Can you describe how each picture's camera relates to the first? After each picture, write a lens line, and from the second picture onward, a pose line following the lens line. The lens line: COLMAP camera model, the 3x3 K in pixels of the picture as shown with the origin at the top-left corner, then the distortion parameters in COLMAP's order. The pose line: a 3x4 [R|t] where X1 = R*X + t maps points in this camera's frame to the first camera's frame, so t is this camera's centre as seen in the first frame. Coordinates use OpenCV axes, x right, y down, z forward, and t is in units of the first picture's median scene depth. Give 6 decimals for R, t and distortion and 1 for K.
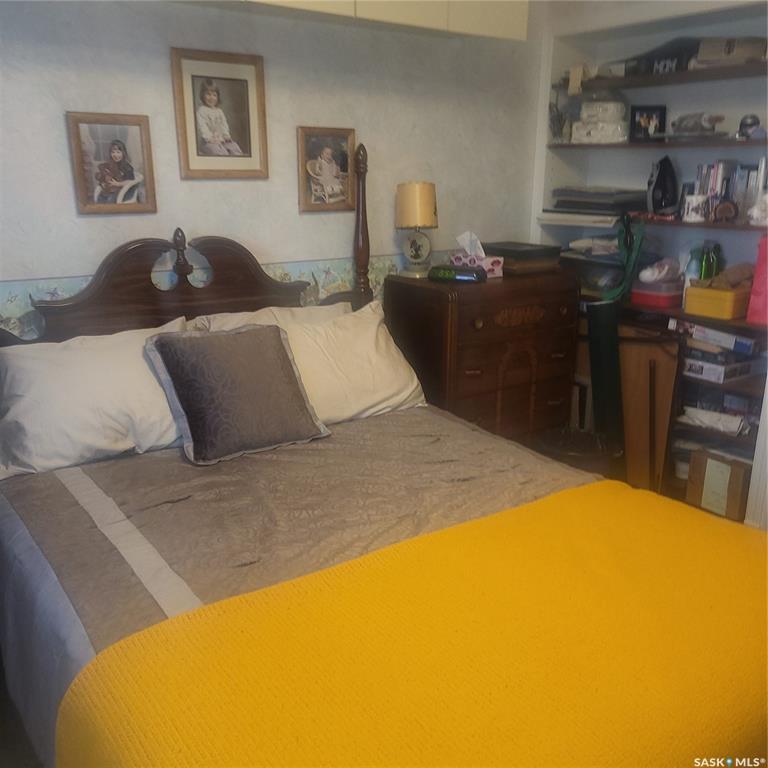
lens RADIAL K [[773.8, 0, 385.5], [0, 773.8, 390.0], [0, 0, 1]] dist [0.045706, 0.000000]
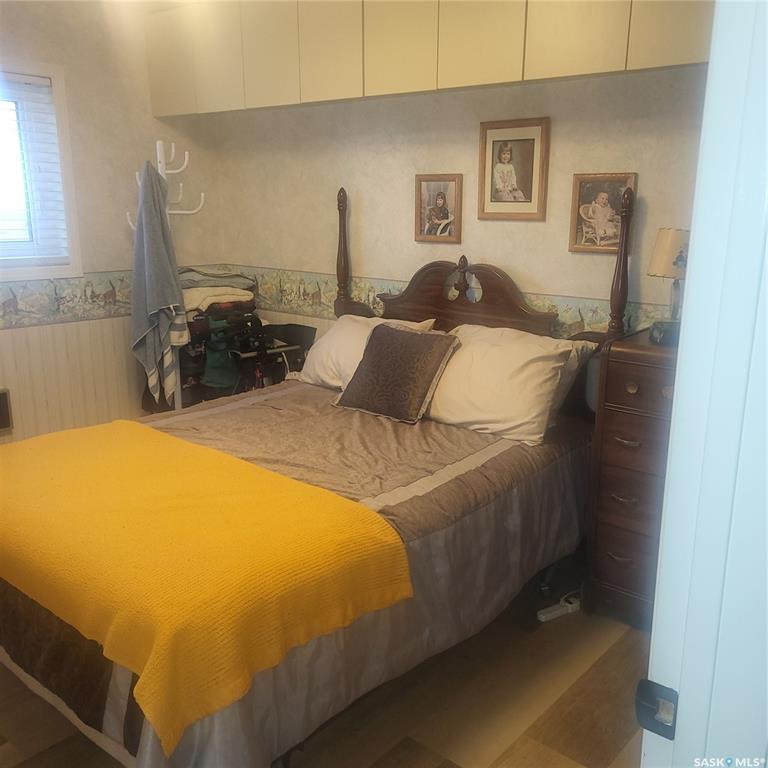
lens RADIAL K [[773.8, 0, 384.6], [0, 773.8, 379.6], [0, 0, 1]] dist [0.045706, 0.000000]
pose [[0.235982, 0.216805, -0.947263, 0.986407], [-0.272225, 0.950512, 0.149732, -0.166580], [0.932848, 0.222535, 0.283324, 0.540949]]
